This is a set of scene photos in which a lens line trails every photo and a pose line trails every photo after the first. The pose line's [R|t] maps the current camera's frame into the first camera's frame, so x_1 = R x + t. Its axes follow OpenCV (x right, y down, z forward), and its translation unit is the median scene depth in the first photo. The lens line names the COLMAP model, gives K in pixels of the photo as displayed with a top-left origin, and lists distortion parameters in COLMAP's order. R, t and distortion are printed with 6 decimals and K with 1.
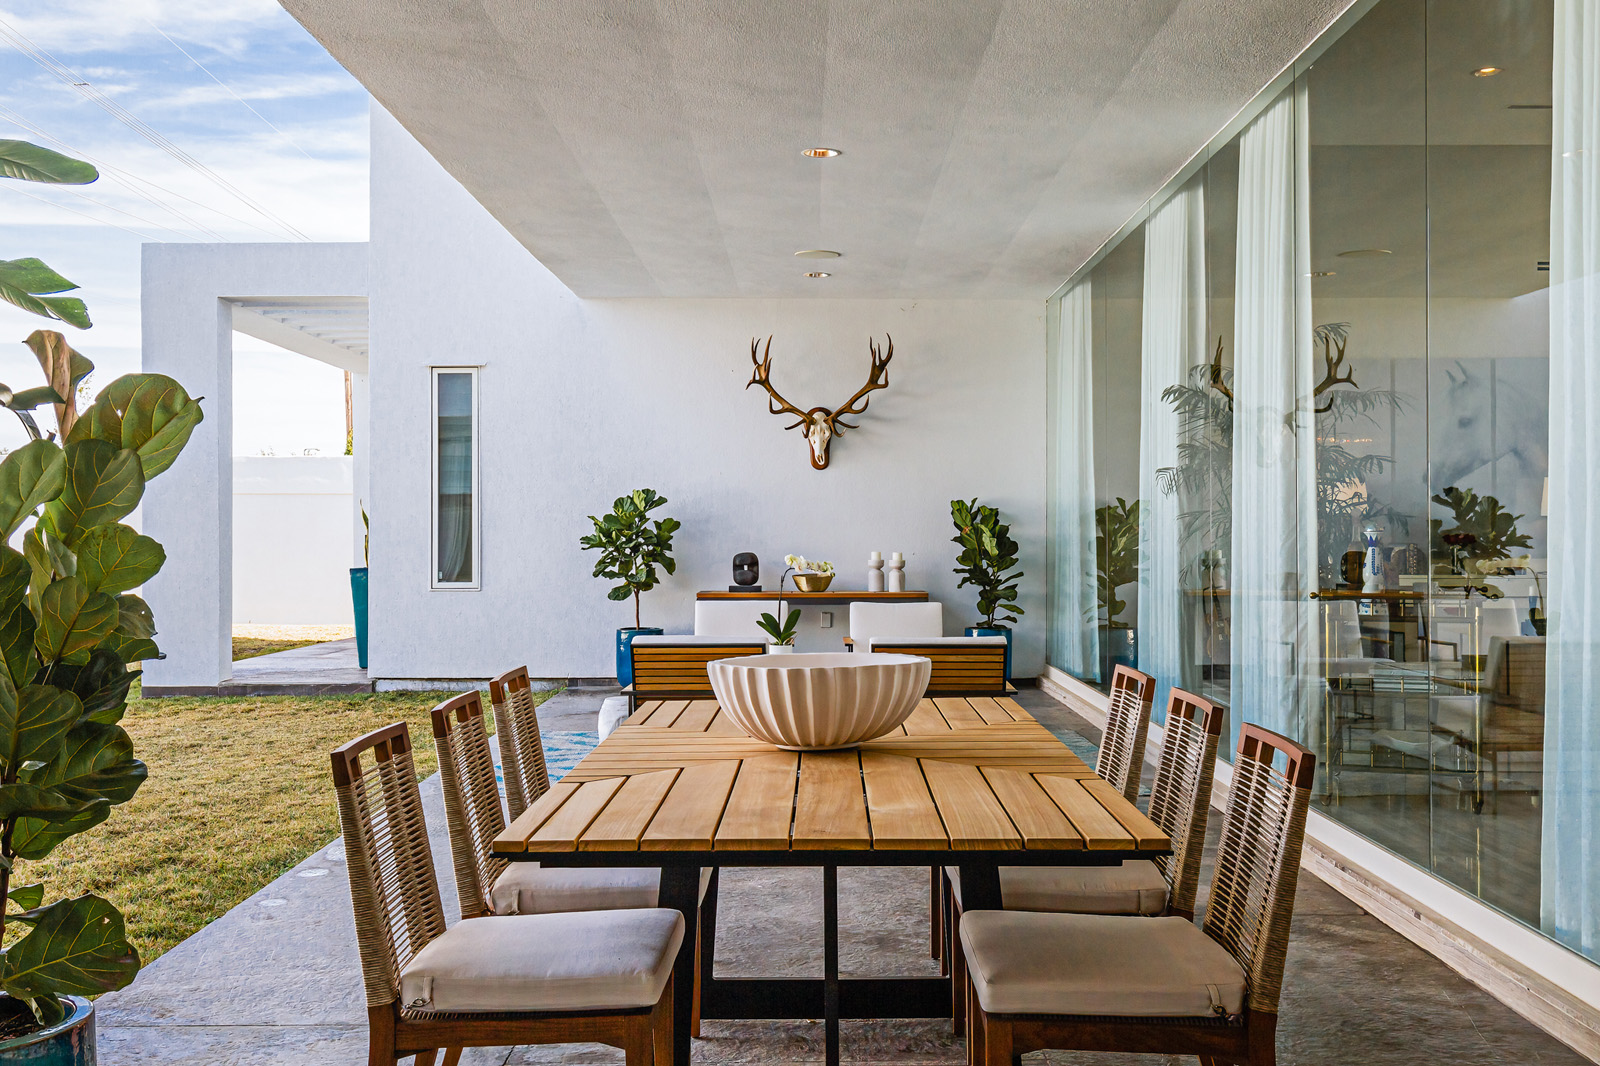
lens RADIAL K [[1533.2, 0, 799.8], [0, 1533.2, 515.1], [0, 0, 1]] dist [0.003847, -0.001149]
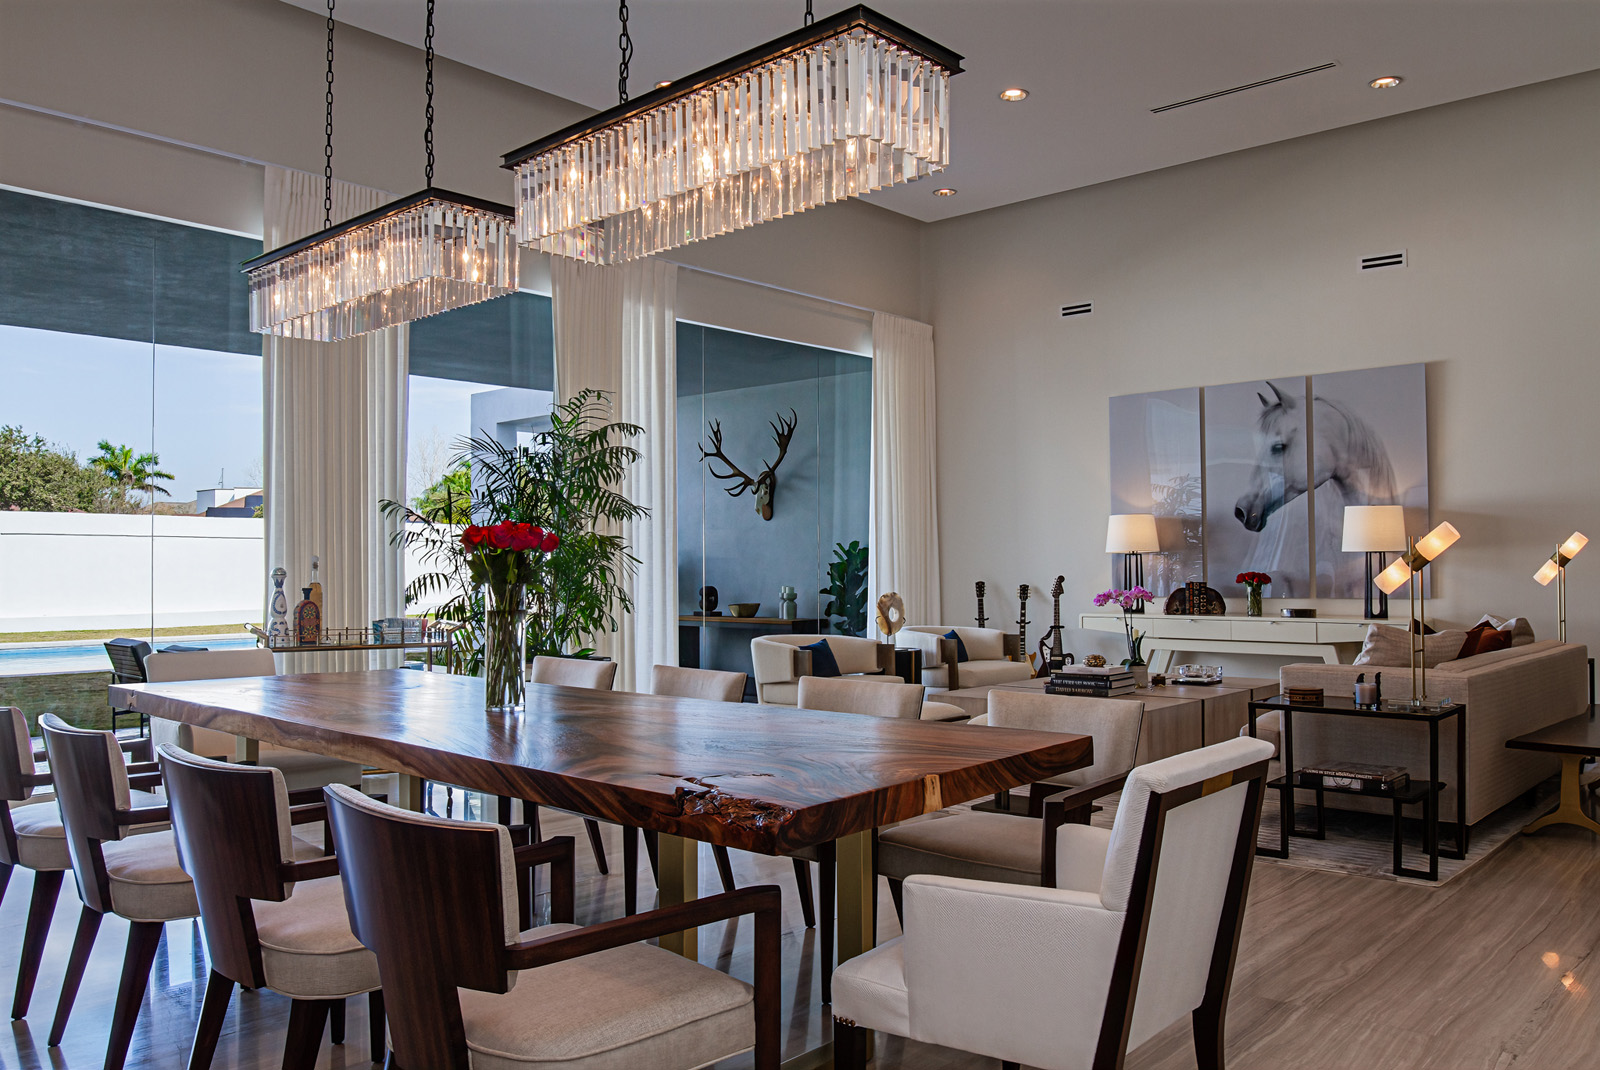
lens RADIAL K [[1207.4, 0, 835.0], [0, 1207.4, 534.2], [0, 0, 1]] dist [-0.034160, -0.003712]
pose [[0.756517, -0.021124, -0.653632, 0.711903], [0.010521, 0.999742, -0.020132, 0.001986], [0.653889, 0.008353, 0.756544, 0.295590]]
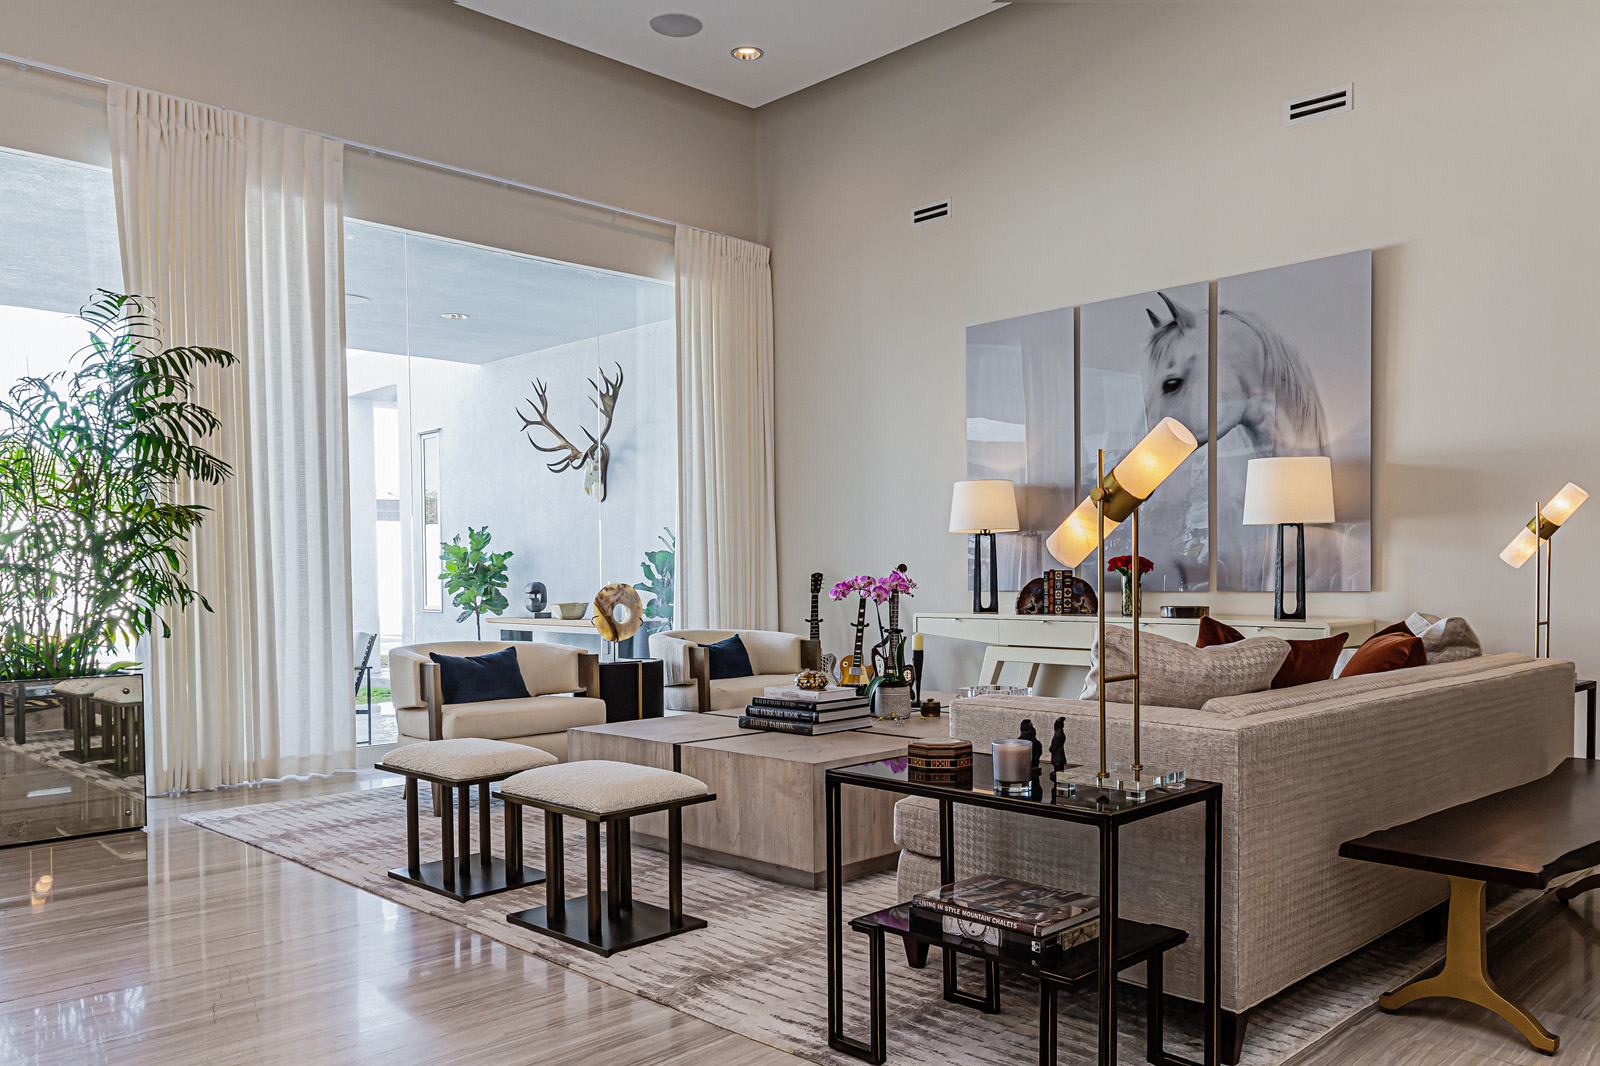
lens RADIAL K [[1205.9, 0, 824.6], [0, 1205.9, 615.0], [0, 0, 1]] dist [0.006554, -0.000856]
pose [[0.713195, 0.020018, -0.700679, 0.704558], [0.013923, 0.998990, 0.042712, 0.014115], [0.700827, -0.040217, 0.712197, 0.533331]]
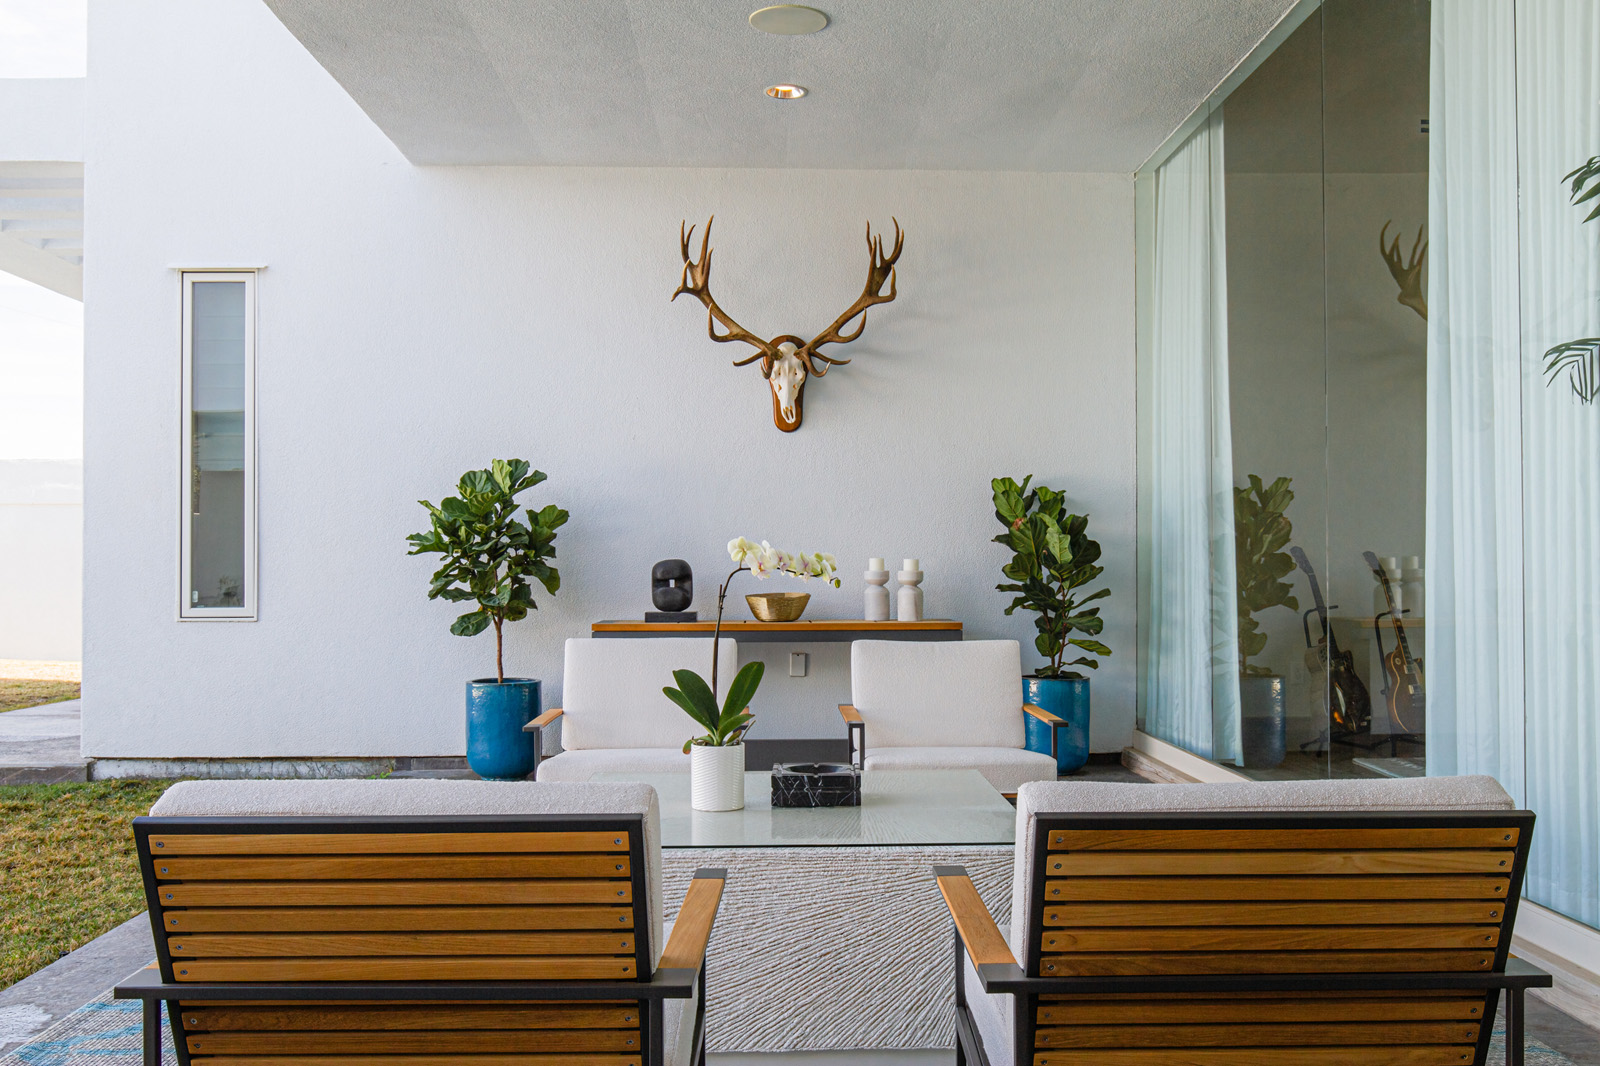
lens RADIAL K [[1487.0, 0, 800.0], [0, 1487.0, 533.0], [0, 0, 1]] dist [-0.011528, -0.001651]
pose [[0.999516, -0.000937, 0.031086, -0.001478], [0.001230, 0.999955, -0.009384, 0.019260], [-0.031076, 0.009418, 0.999473, 0.382982]]
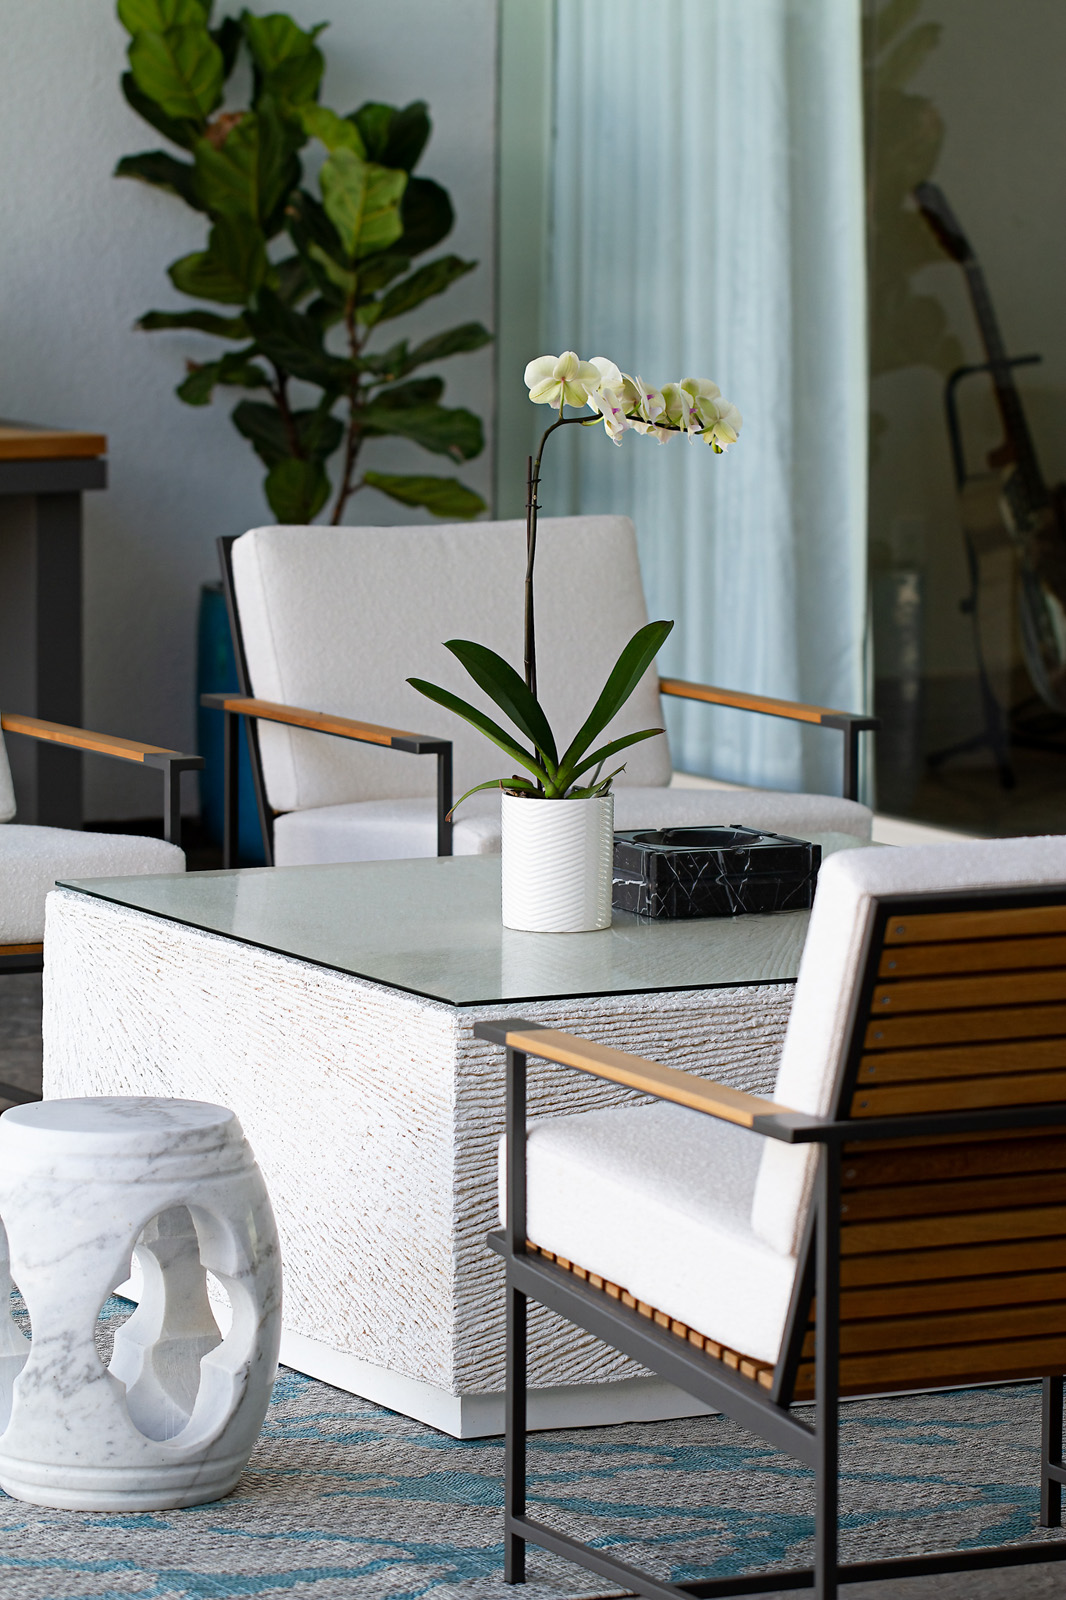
lens RADIAL K [[7120.0, 0, 533.0], [0, 7120.0, 800.0], [0, 0, 1]] dist [-0.031141, 1.206805]
pose [[0.894006, -0.049463, 0.445316, -0.293103], [-0.009276, 0.991632, 0.128767, -0.025130], [-0.447958, -0.119249, 0.886066, 0.100215]]
